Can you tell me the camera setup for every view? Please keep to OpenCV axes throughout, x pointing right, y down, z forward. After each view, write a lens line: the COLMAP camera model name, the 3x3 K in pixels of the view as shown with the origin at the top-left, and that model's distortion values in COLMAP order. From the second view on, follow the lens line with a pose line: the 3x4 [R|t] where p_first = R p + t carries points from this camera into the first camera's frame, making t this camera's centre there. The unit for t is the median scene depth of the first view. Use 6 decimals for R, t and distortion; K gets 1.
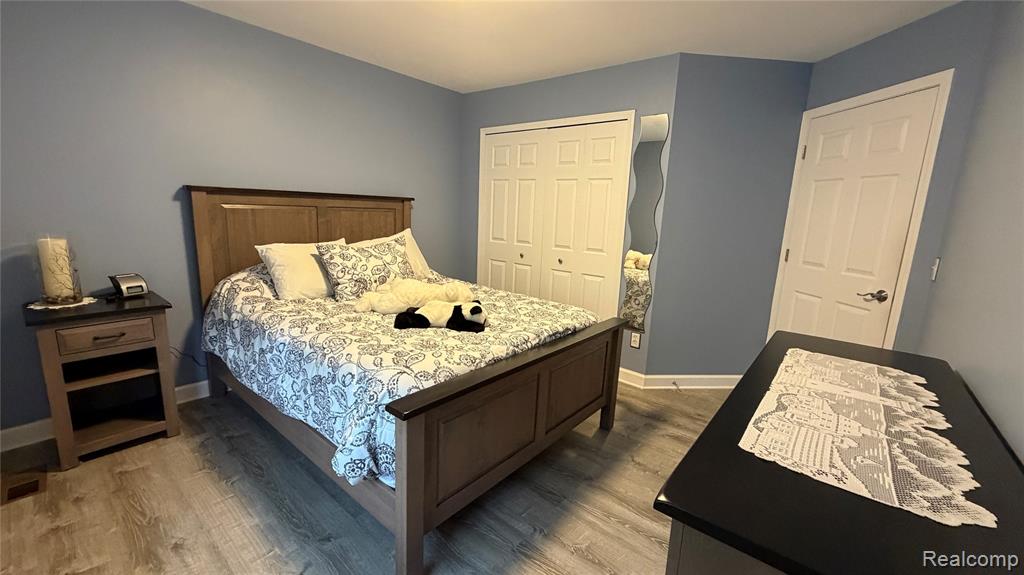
lens RADIAL K [[411.0, 0, 515.6], [0, 411.0, 286.7], [0, 0, 1]] dist [-0.000824, -0.000713]
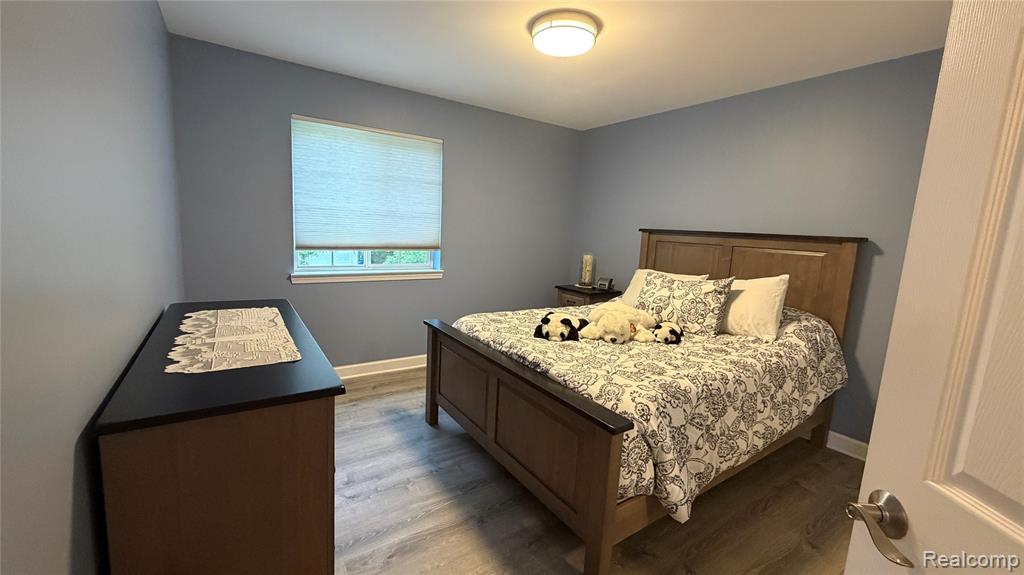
lens RADIAL K [[411.0, 0, 507.6], [0, 411.0, 283.0], [0, 0, 1]] dist [-0.000824, -0.000713]
pose [[-0.290188, 0.072900, -0.954189, 1.556335], [-0.245211, 0.958141, 0.147775, -0.284824], [0.925020, 0.276861, -0.260166, 1.804602]]
